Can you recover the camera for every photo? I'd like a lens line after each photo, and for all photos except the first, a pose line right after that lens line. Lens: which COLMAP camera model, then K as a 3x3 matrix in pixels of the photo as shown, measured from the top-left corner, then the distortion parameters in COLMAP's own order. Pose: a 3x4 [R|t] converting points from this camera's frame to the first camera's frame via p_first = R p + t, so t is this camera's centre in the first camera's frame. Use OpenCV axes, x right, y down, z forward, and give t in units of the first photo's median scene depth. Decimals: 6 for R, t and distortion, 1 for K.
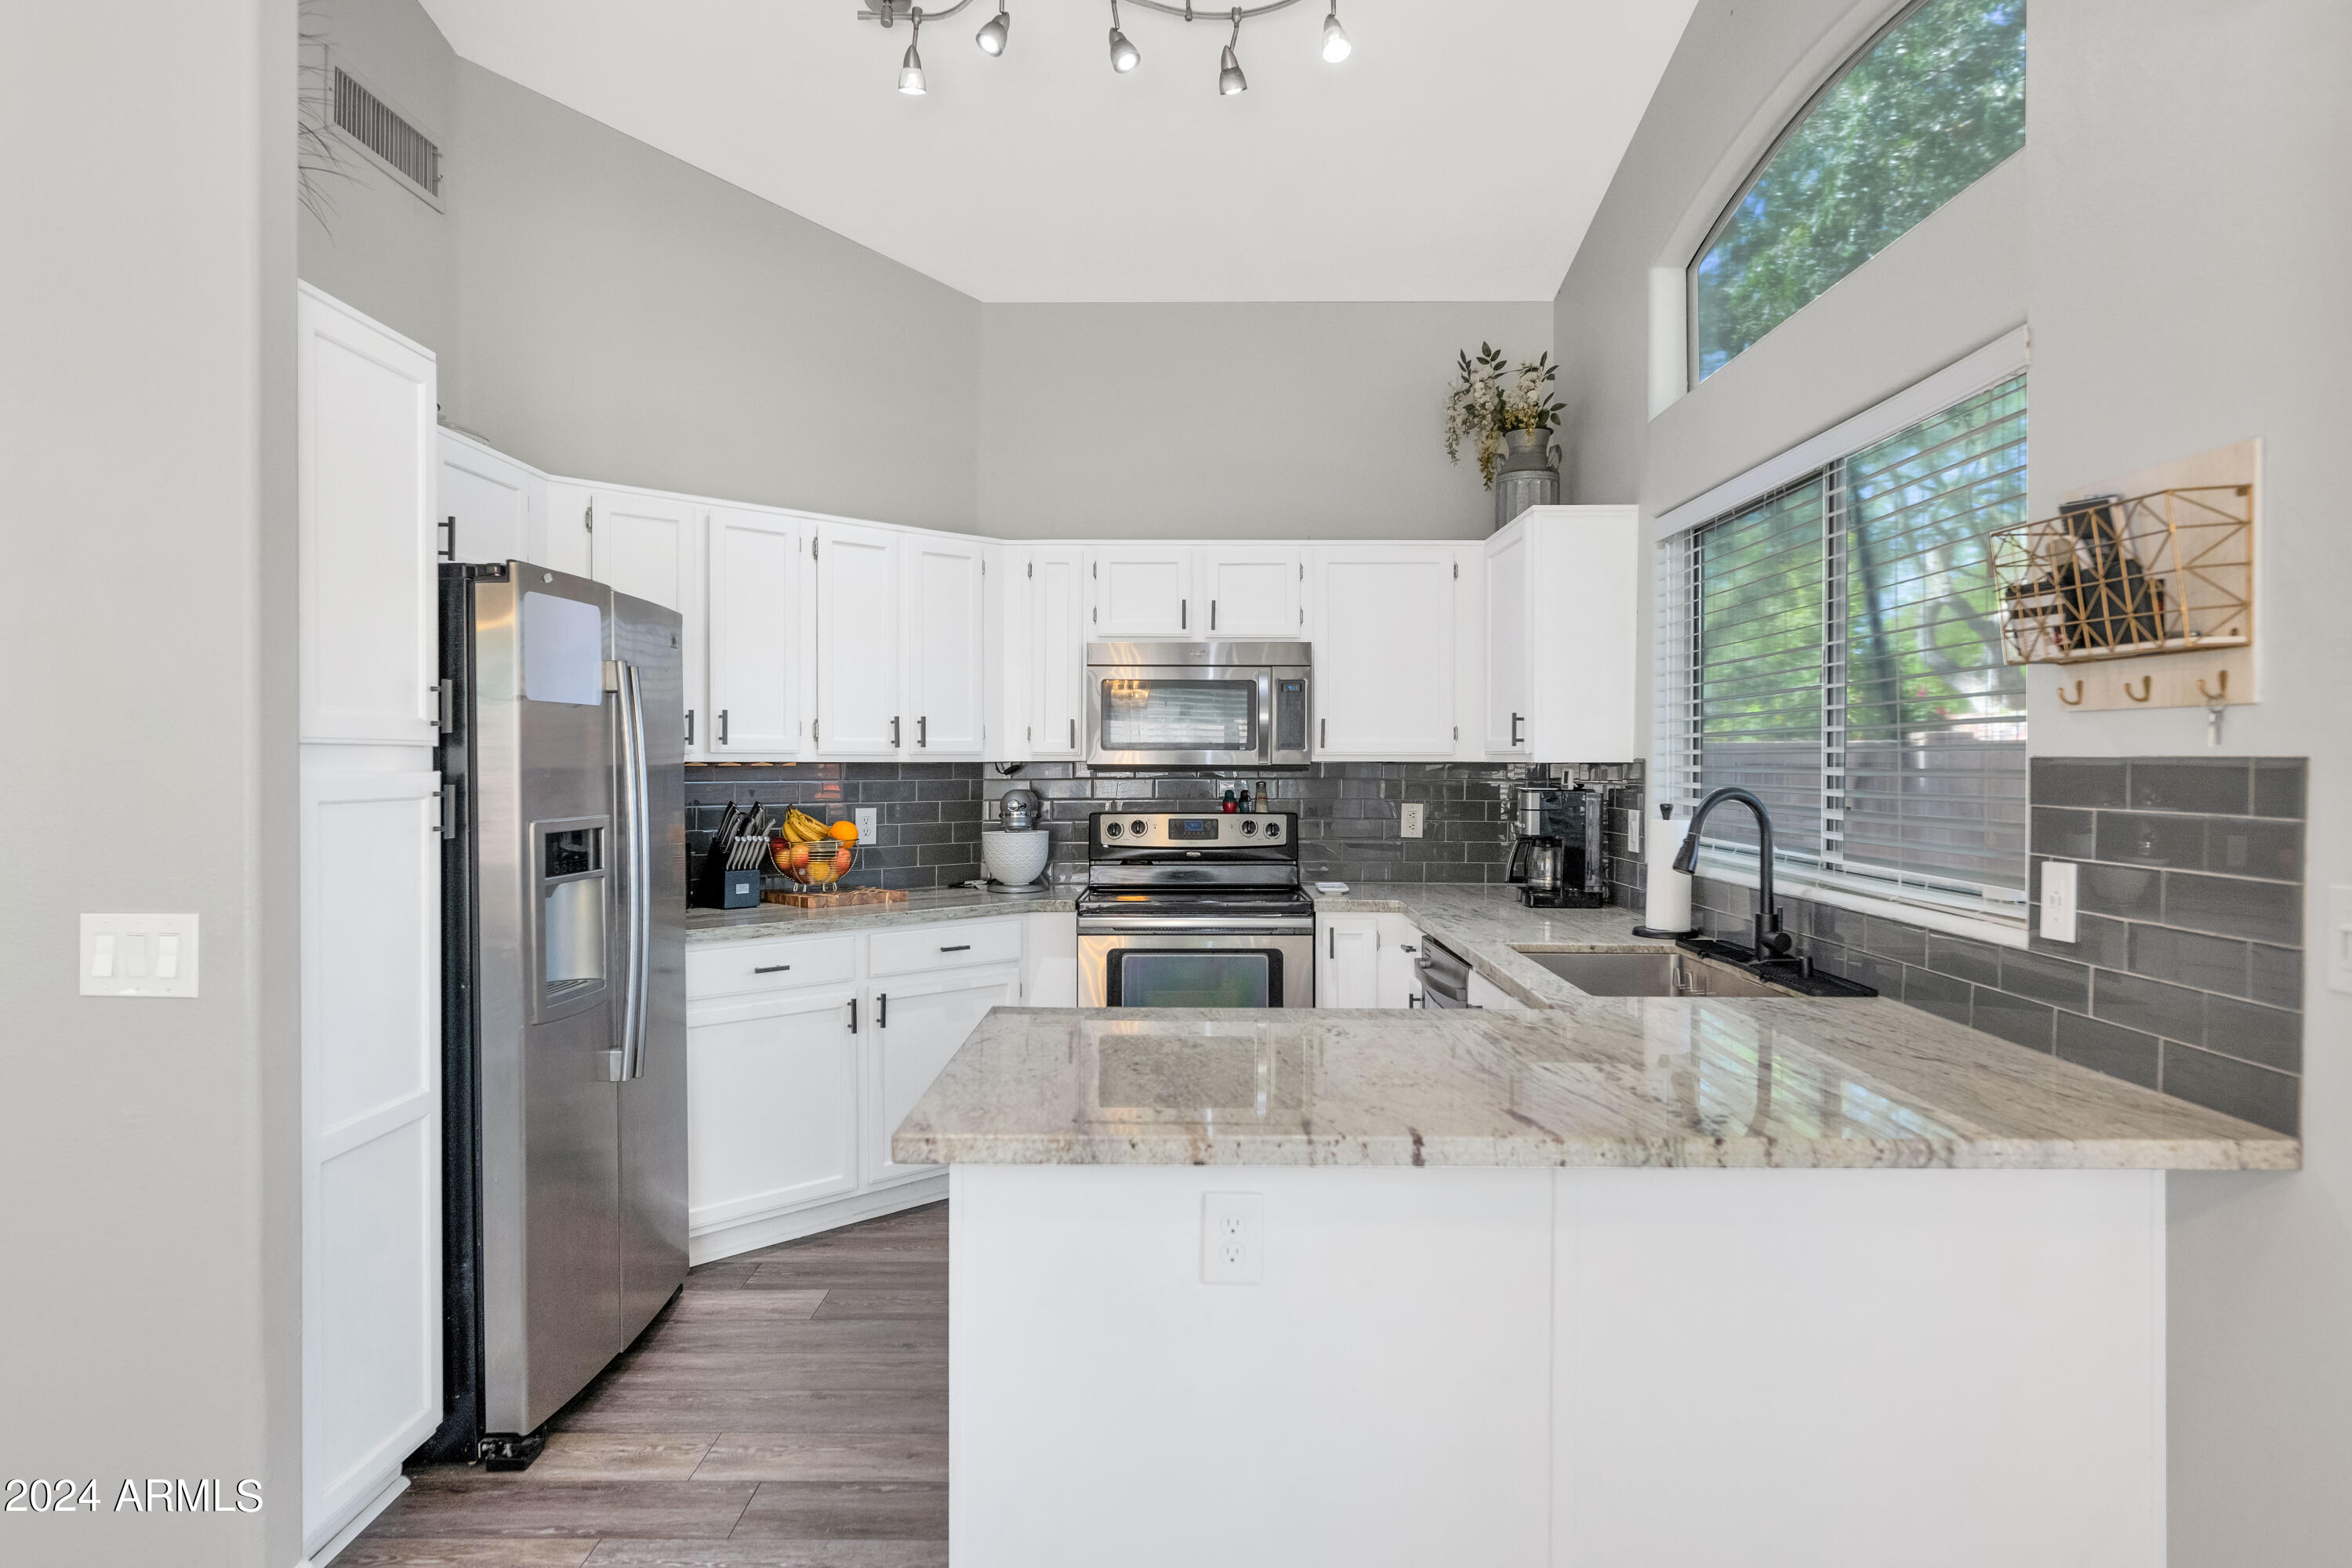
lens RADIAL K [[1429.5, 0, 1178.0], [0, 1429.5, 781.0], [0, 0, 1]] dist [0.001632, -0.000009]
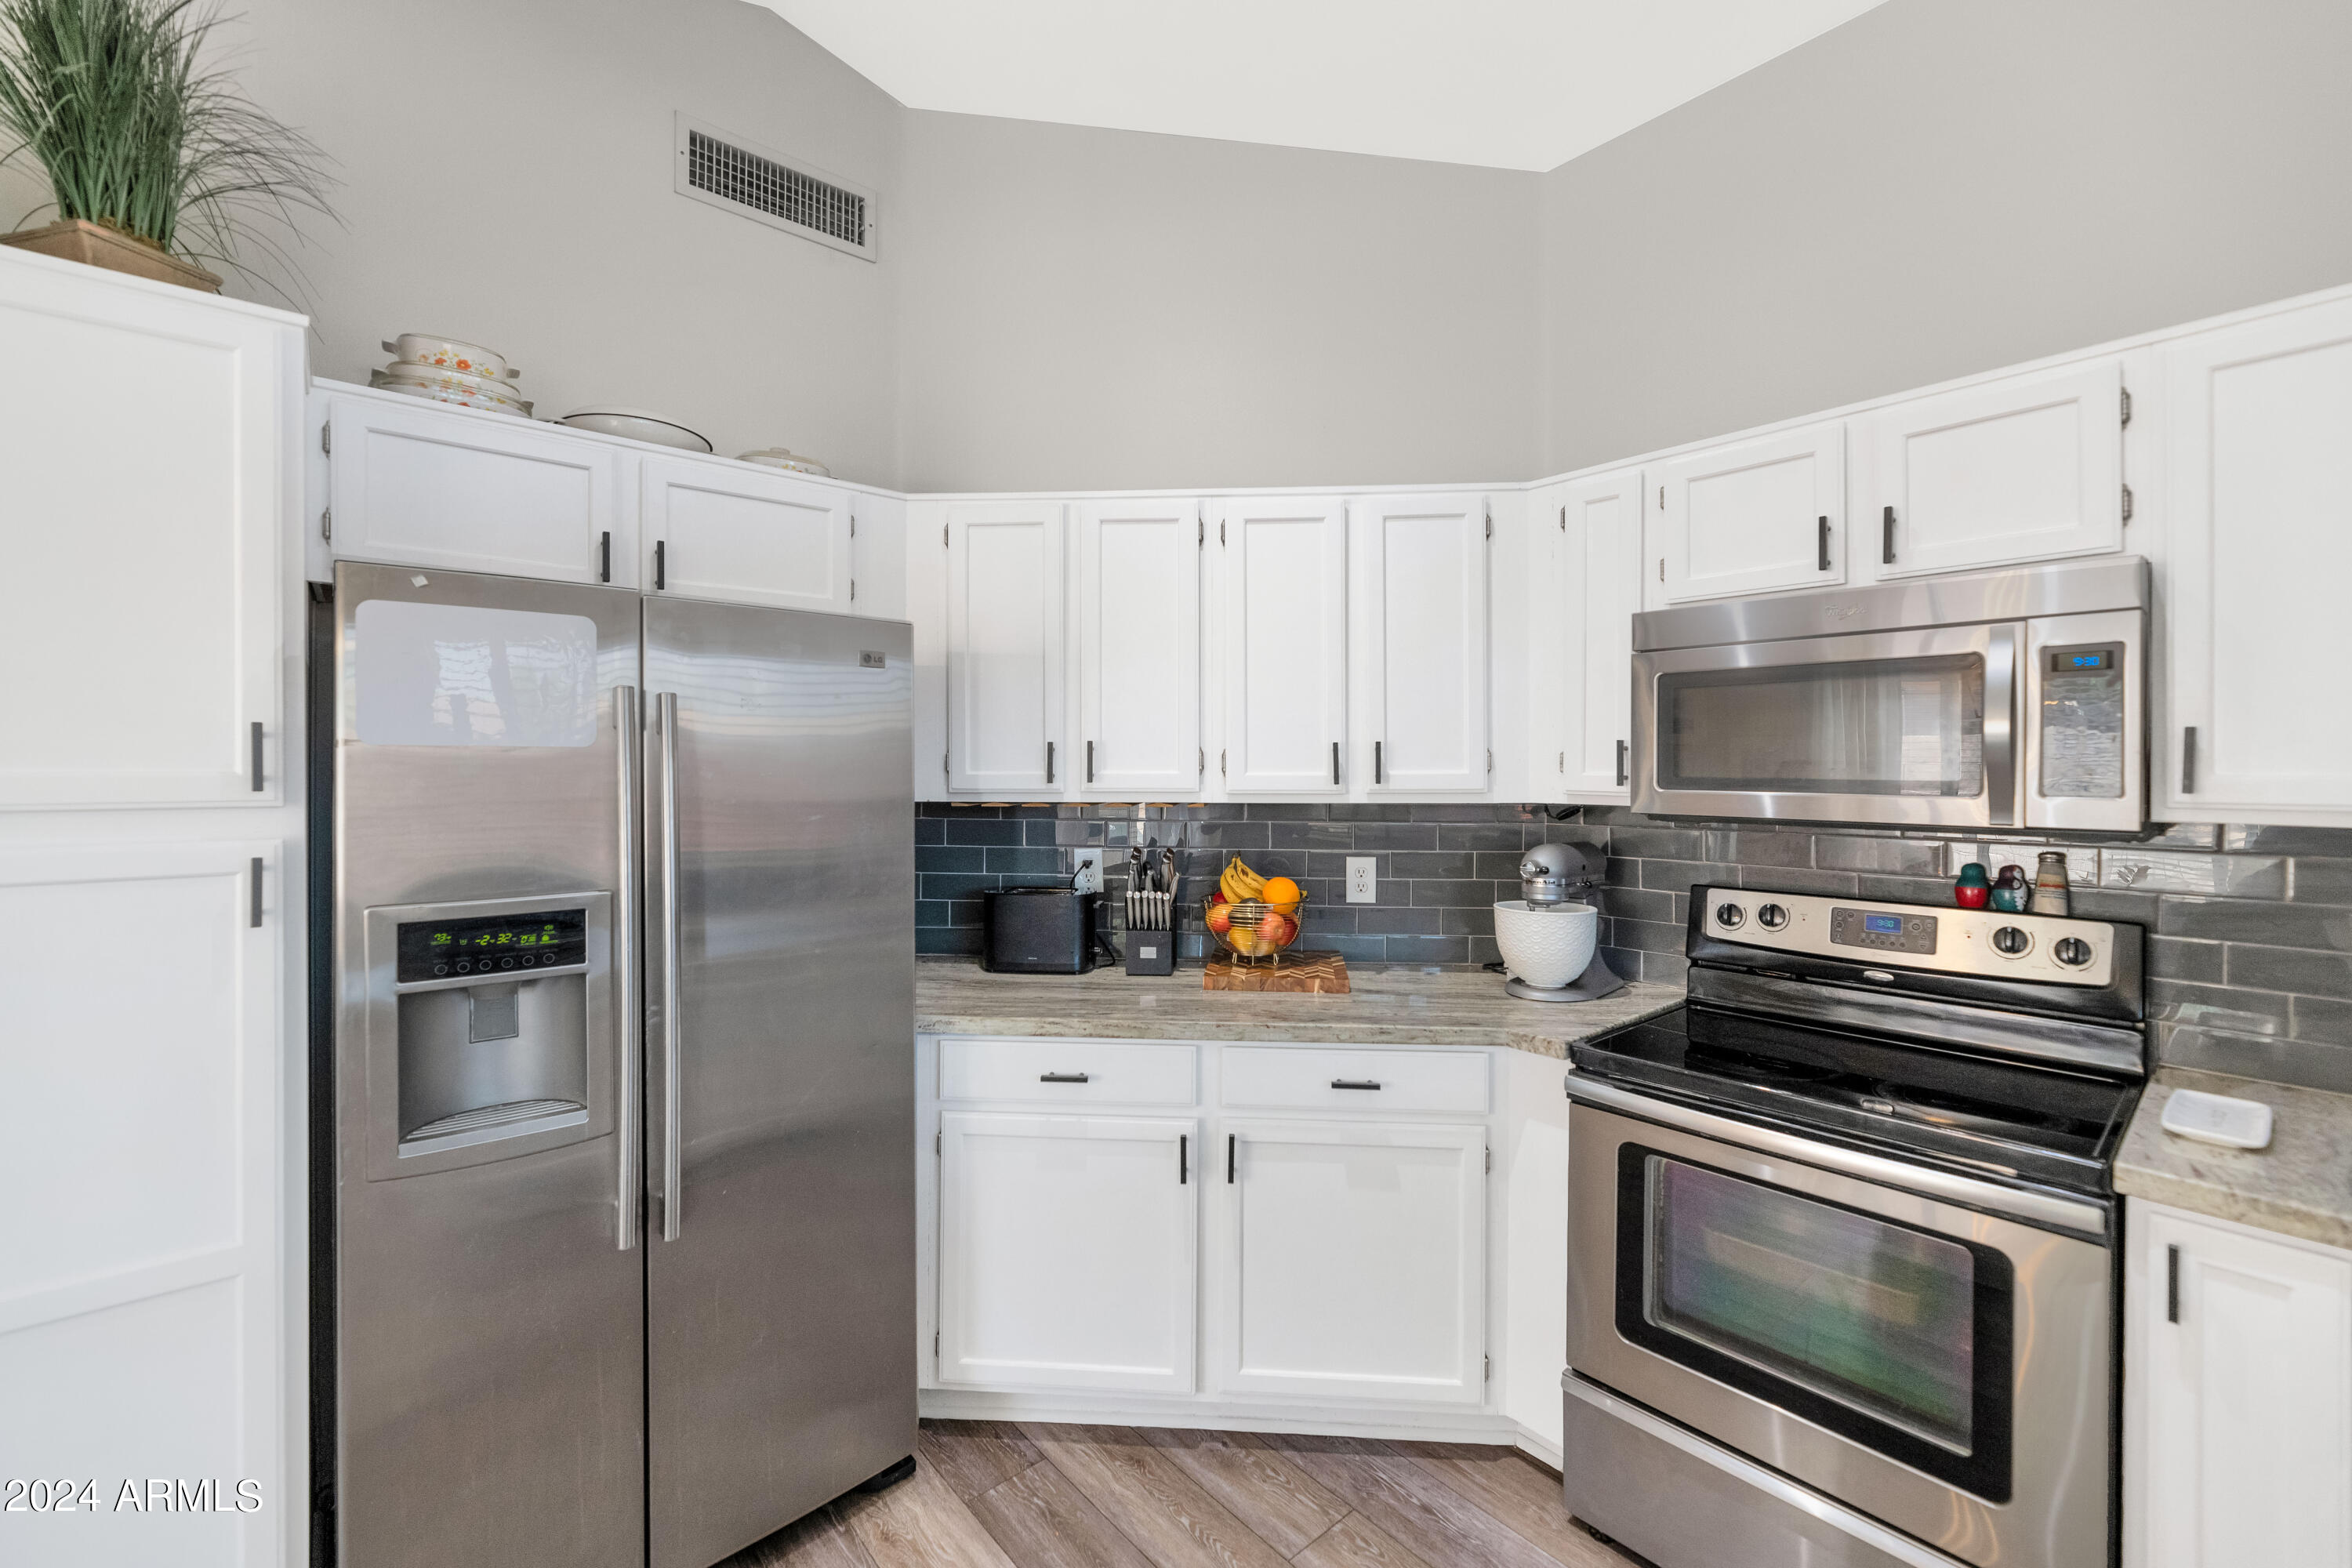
lens RADIAL K [[955.7, 0, 1173.2], [0, 955.7, 771.0], [0, 0, 1]] dist [-0.008399, -0.000304]
pose [[0.660606, 0.002248, -0.750729, 0.113015], [-0.008951, 0.999948, -0.004882, -0.025865], [0.750679, 0.009945, 0.660592, 0.575168]]
